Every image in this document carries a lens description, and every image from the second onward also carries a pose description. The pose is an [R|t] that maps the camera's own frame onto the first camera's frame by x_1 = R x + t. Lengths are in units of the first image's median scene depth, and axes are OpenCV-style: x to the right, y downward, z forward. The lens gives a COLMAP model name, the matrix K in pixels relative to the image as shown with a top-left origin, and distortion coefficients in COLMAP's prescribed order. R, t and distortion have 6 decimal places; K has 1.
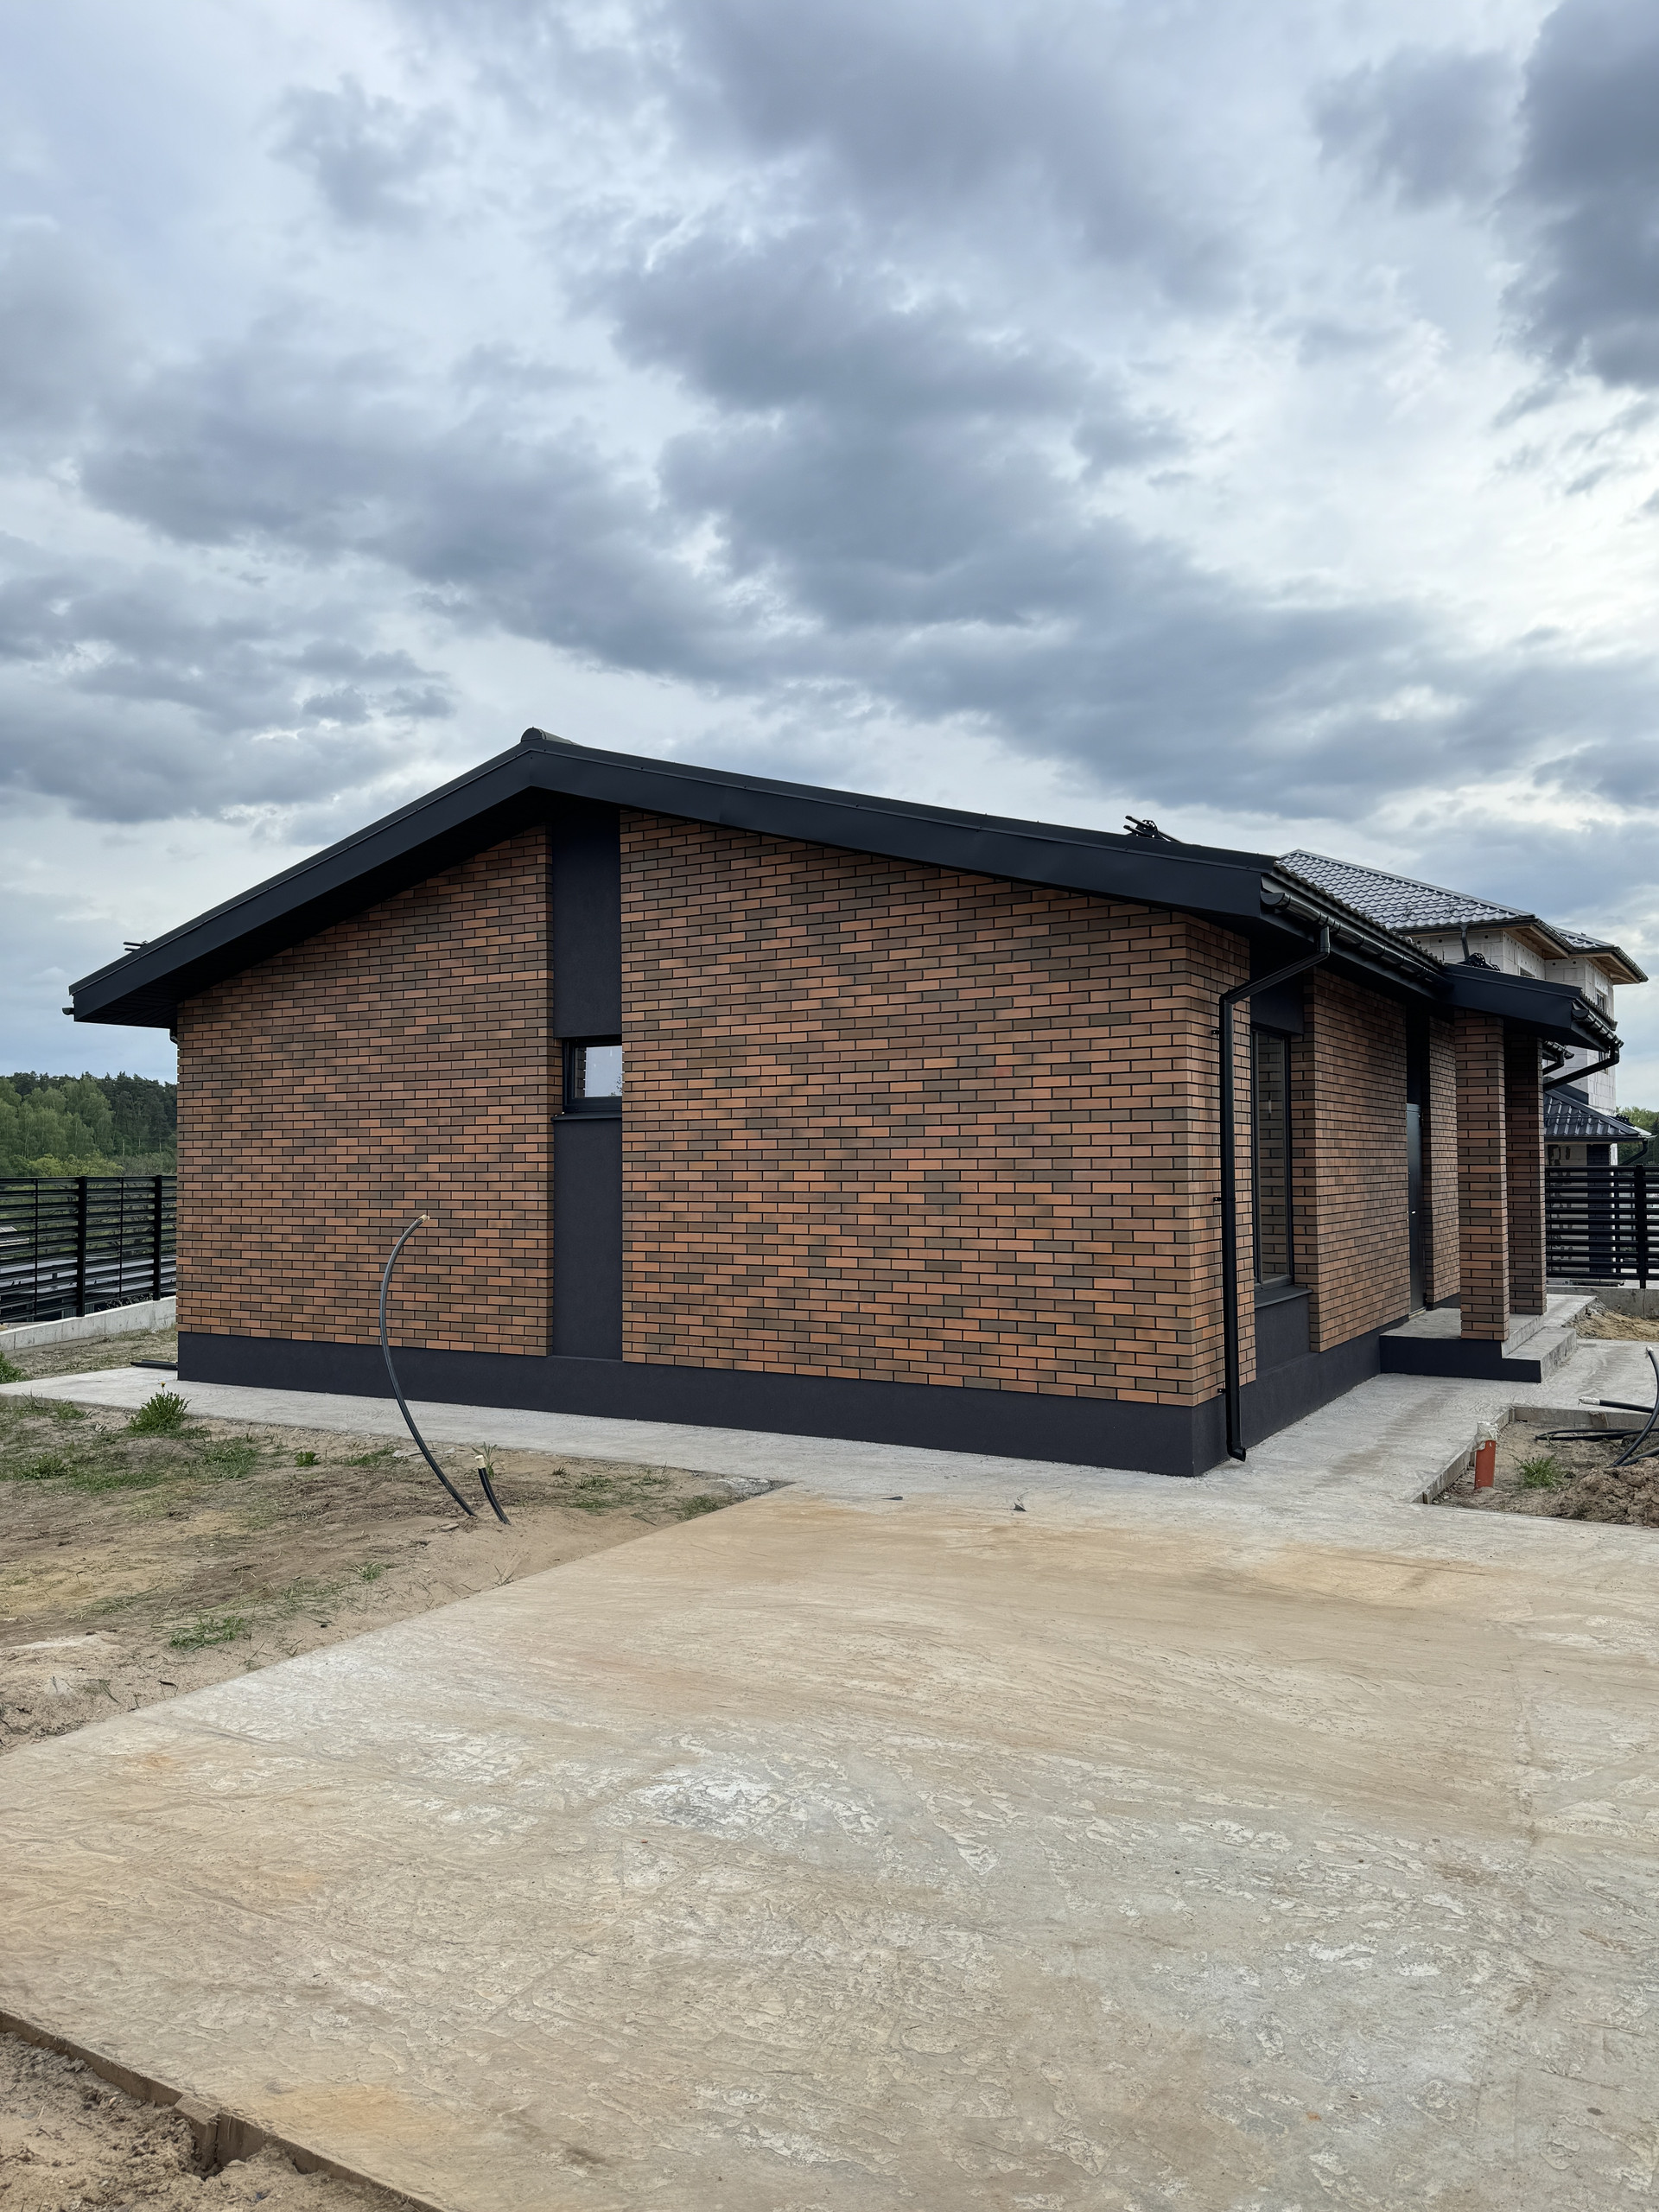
lens RADIAL K [[1557.4, 0, 835.2], [0, 1557.4, 1101.6], [0, 0, 1]] dist [0.064932, -0.085391]
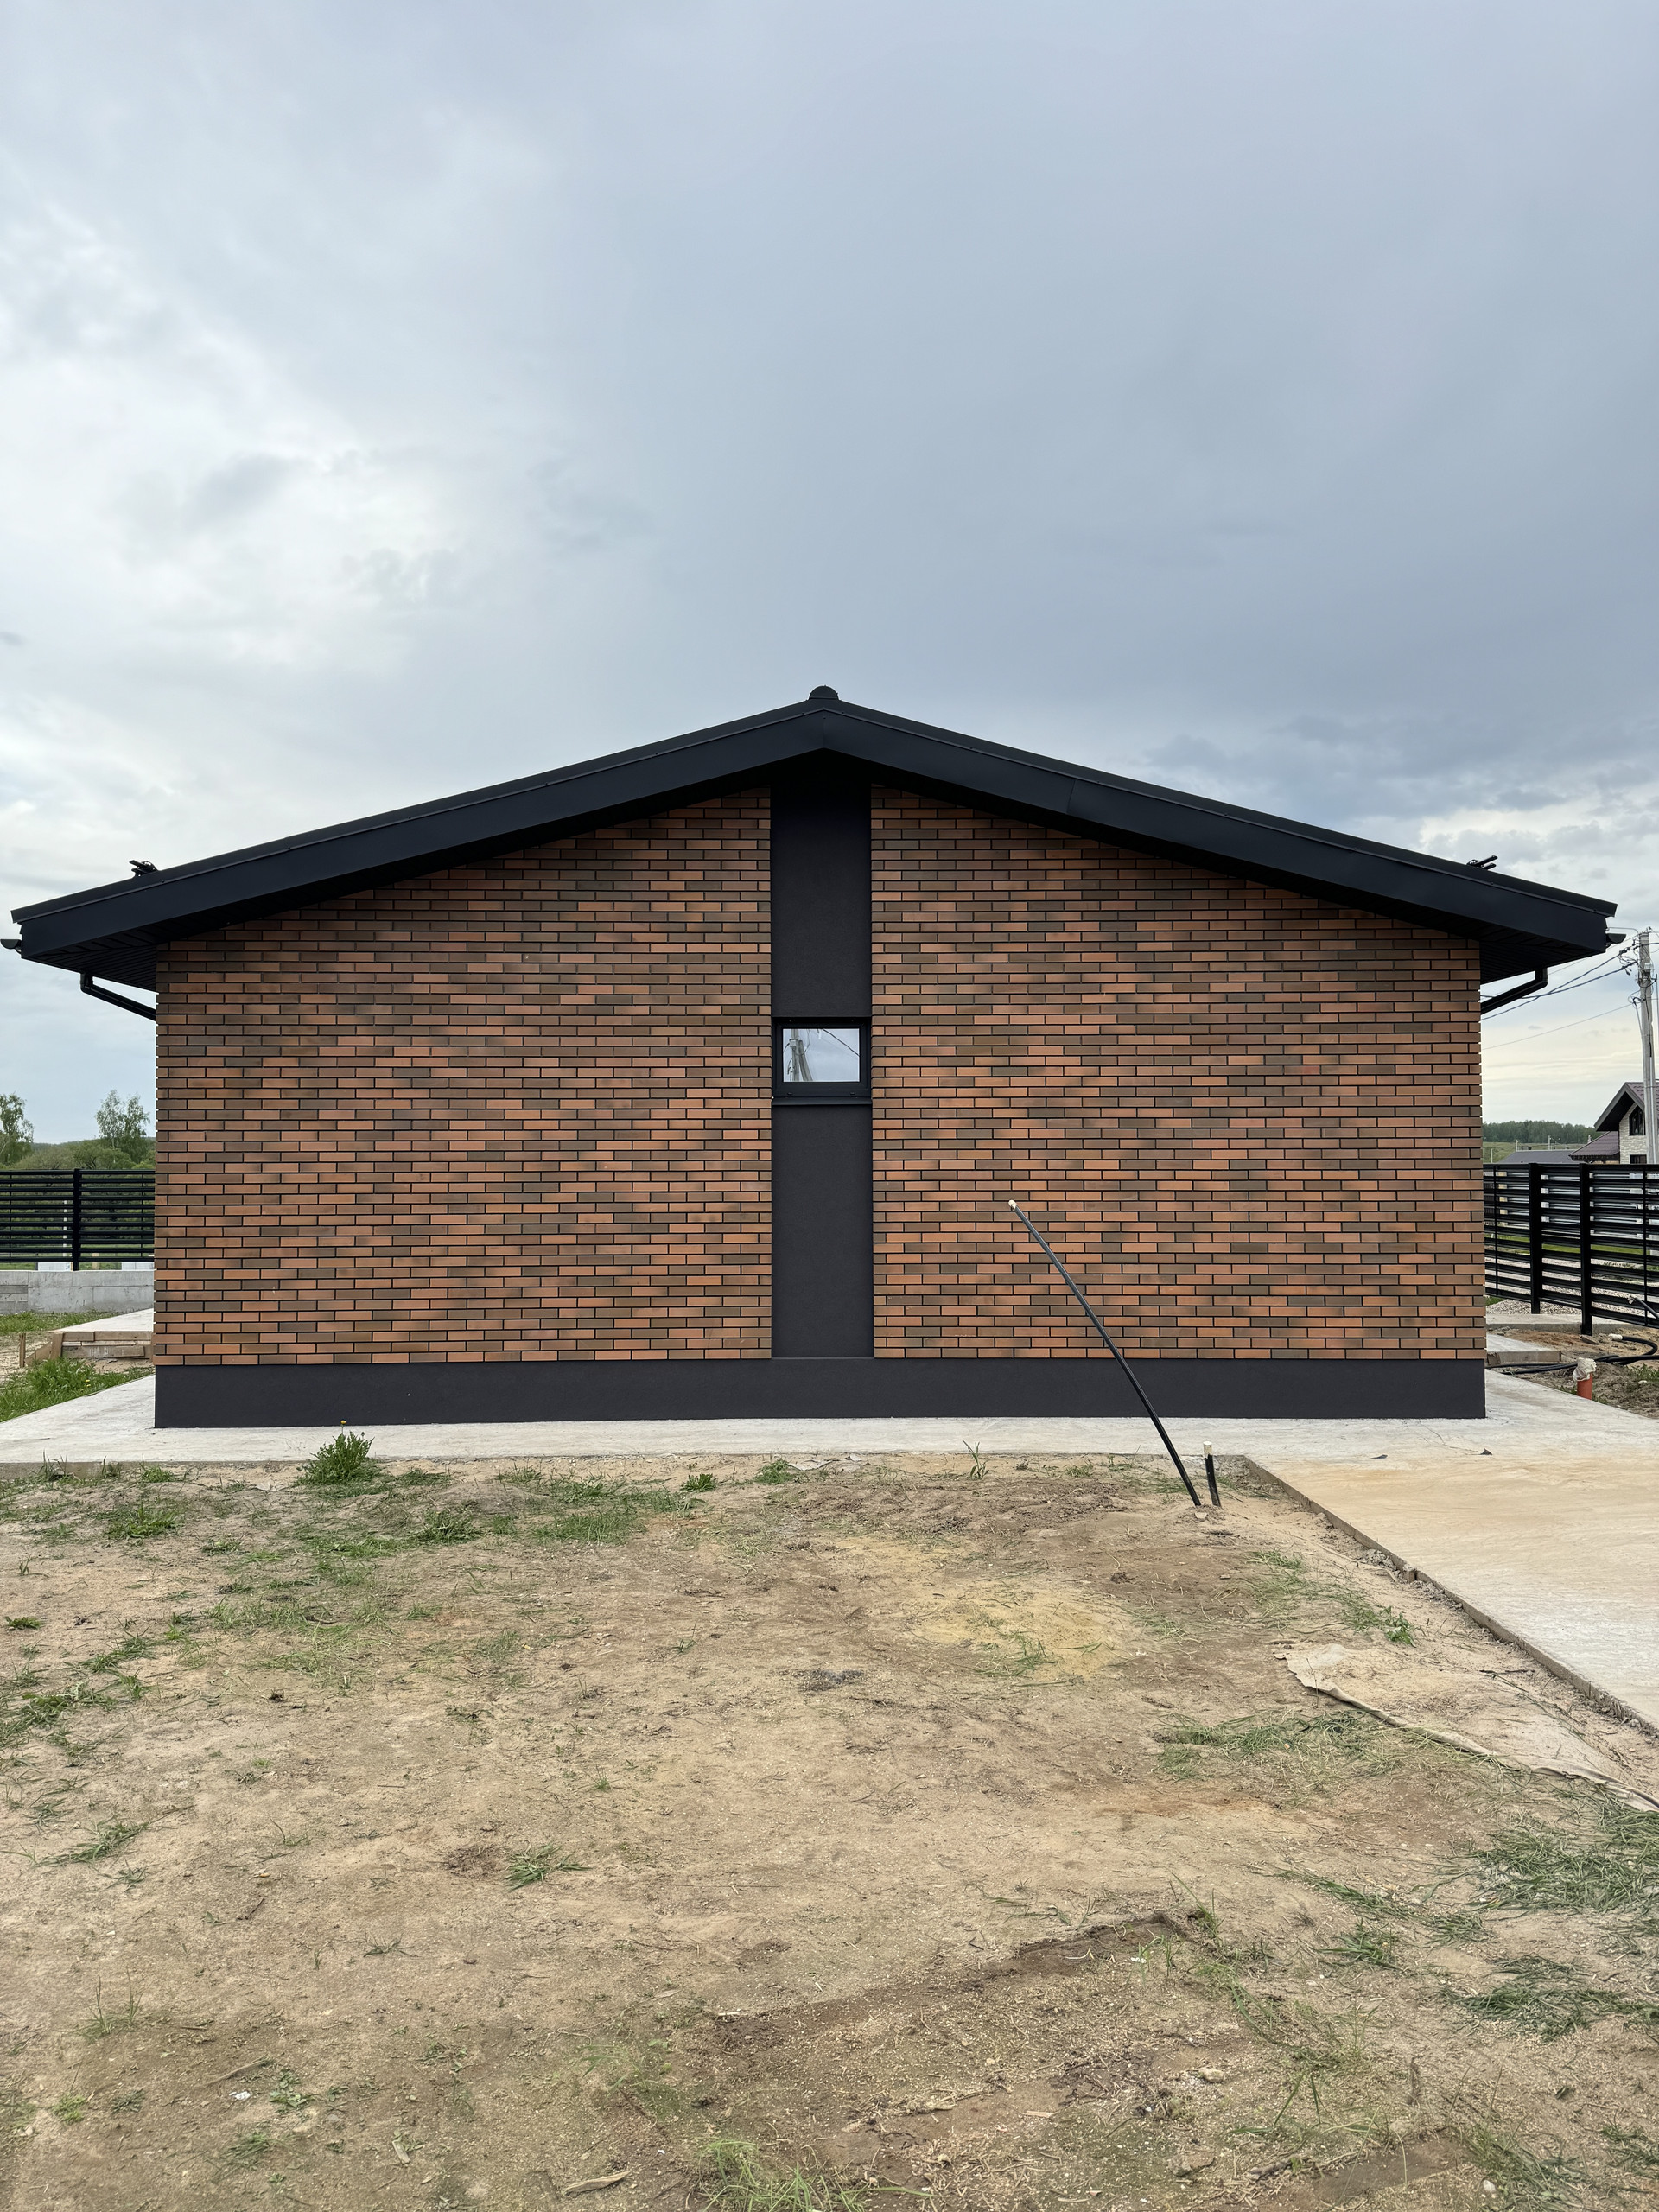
lens RADIAL K [[1557.4, 0, 814.8], [0, 1557.4, 1101.2], [0, 0, 1]] dist [0.064932, -0.085391]
pose [[0.858203, 0.026232, 0.512640, -0.680479], [-0.022756, 0.999656, -0.013058, 0.022594], [-0.512806, -0.000459, 0.858504, 0.202629]]
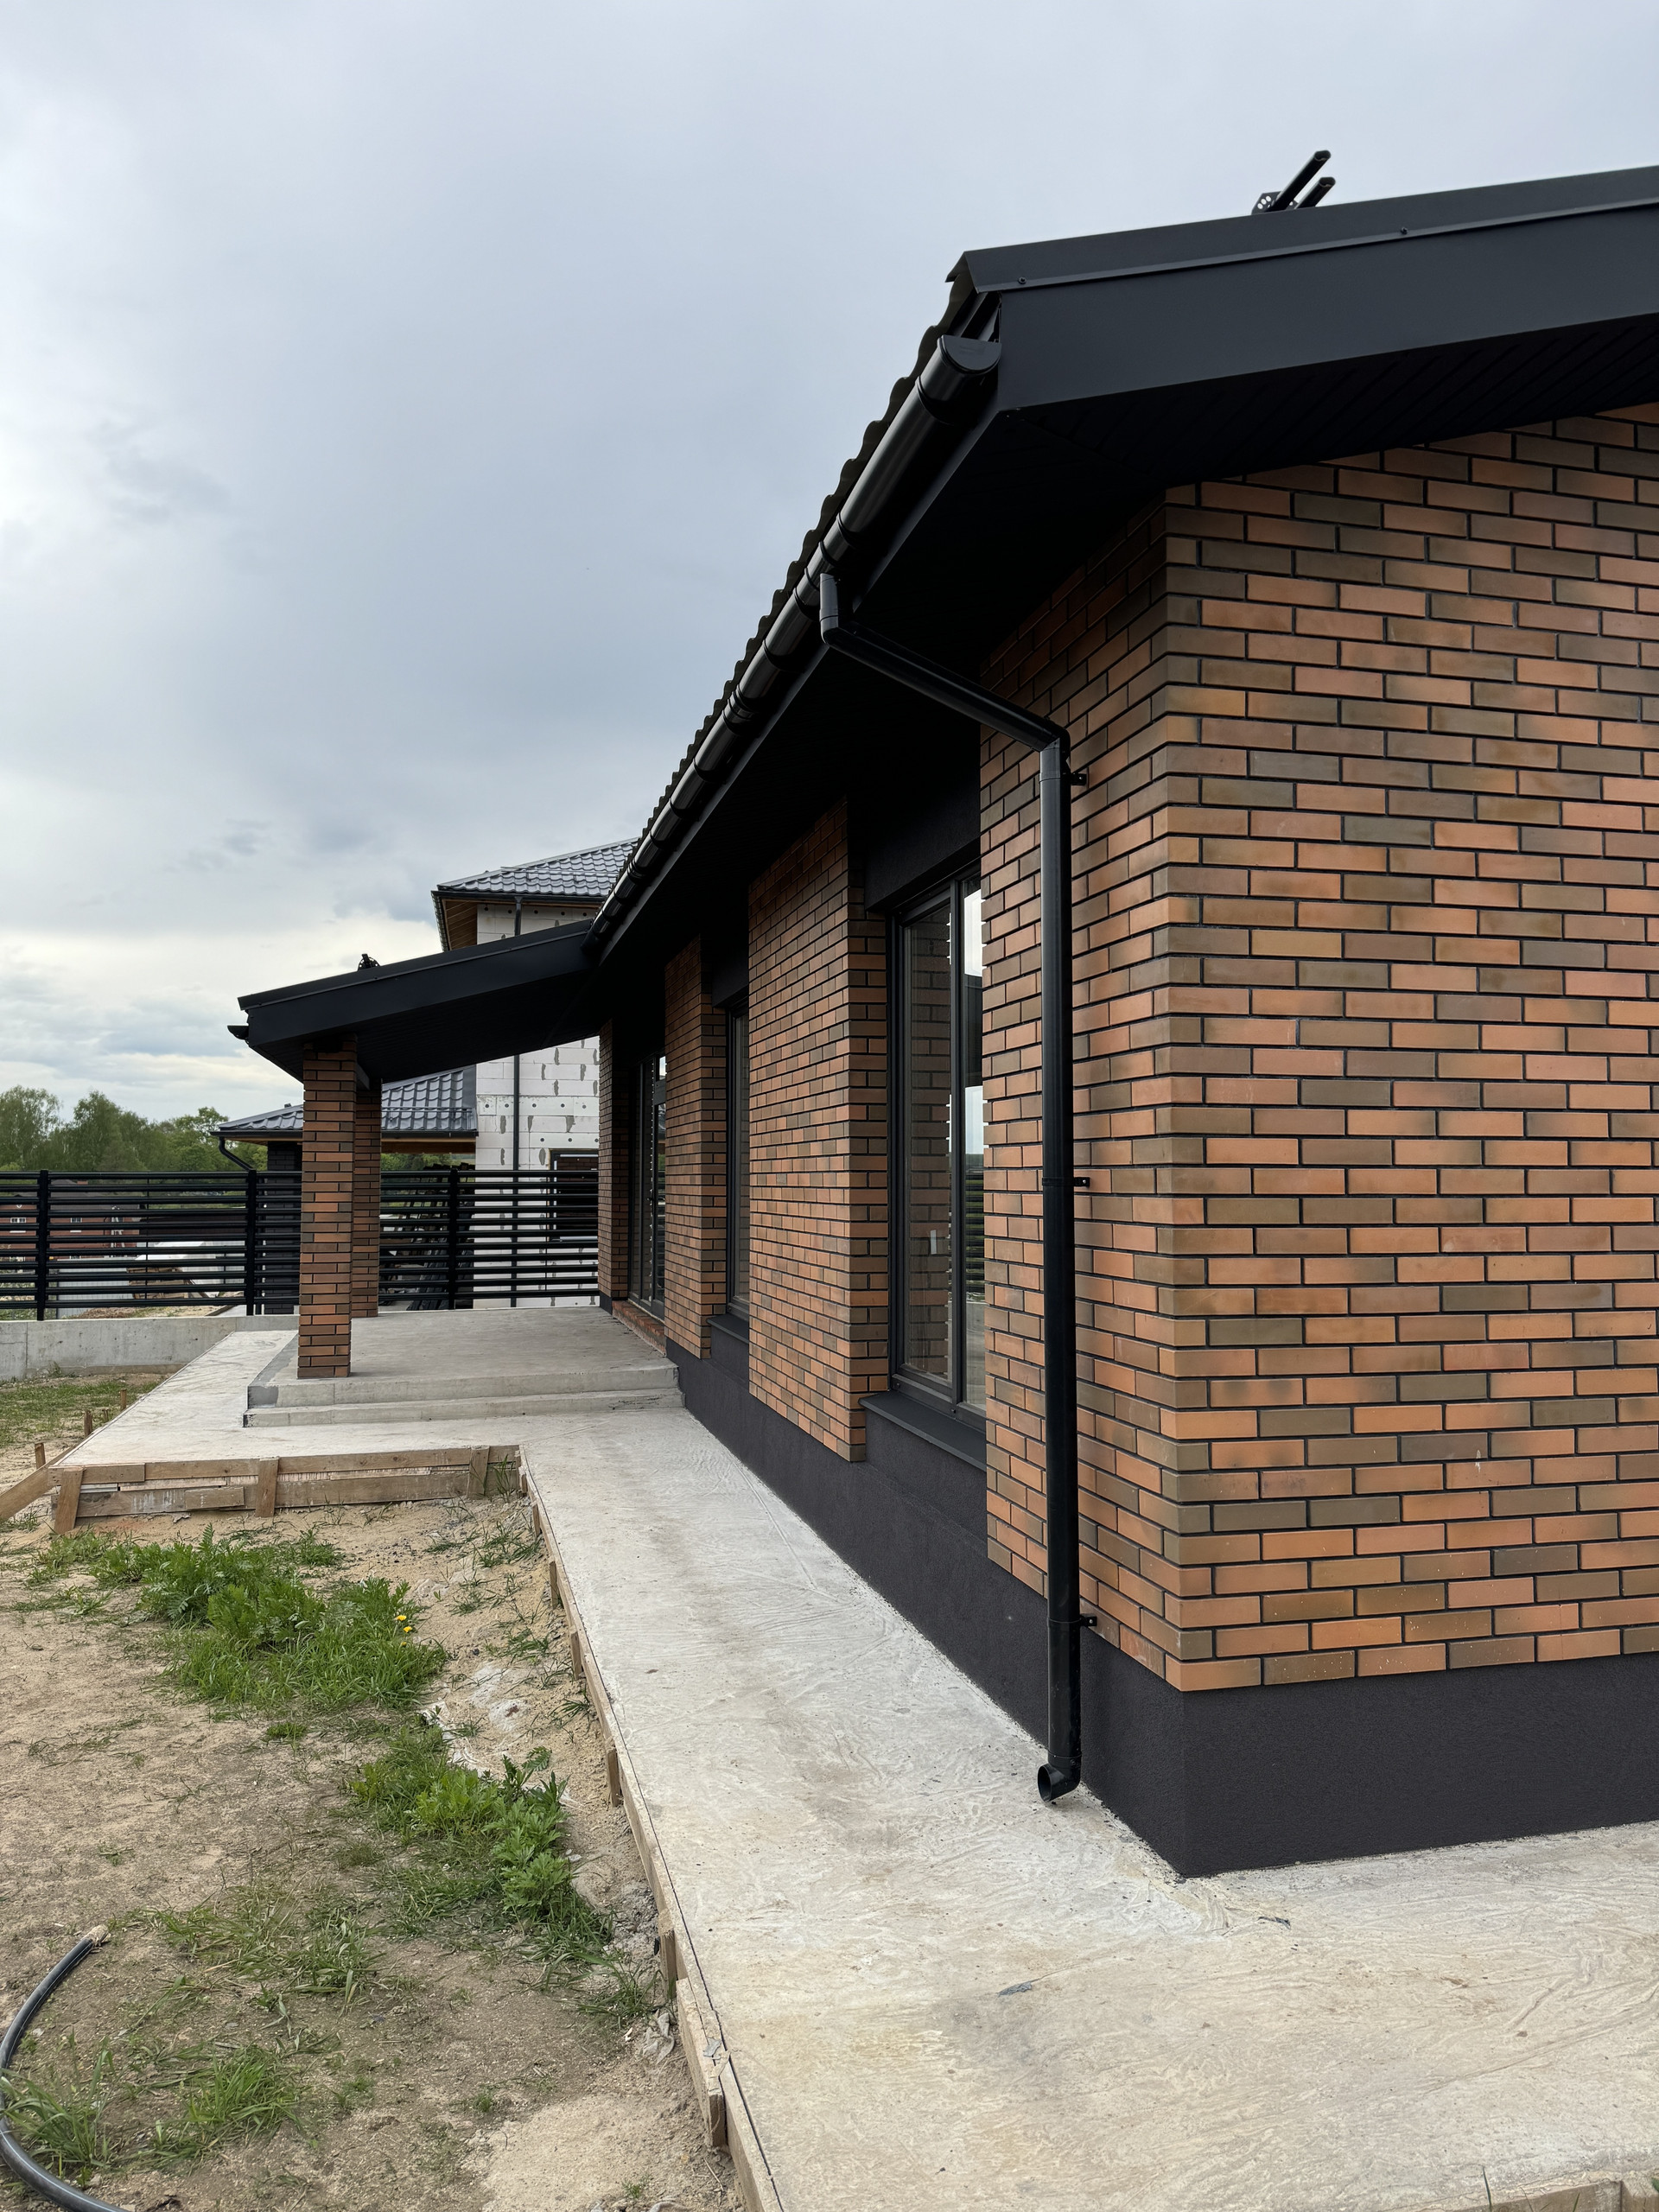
lens RADIAL K [[1557.4, 0, 813.3], [0, 1557.4, 1105.5], [0, 0, 1]] dist [0.064932, -0.085391]
pose [[0.714867, 0.042527, 0.697966, -0.825294], [-0.031568, 0.999094, -0.028542, 0.070292], [-0.698547, -0.001629, 0.715562, 1.070836]]
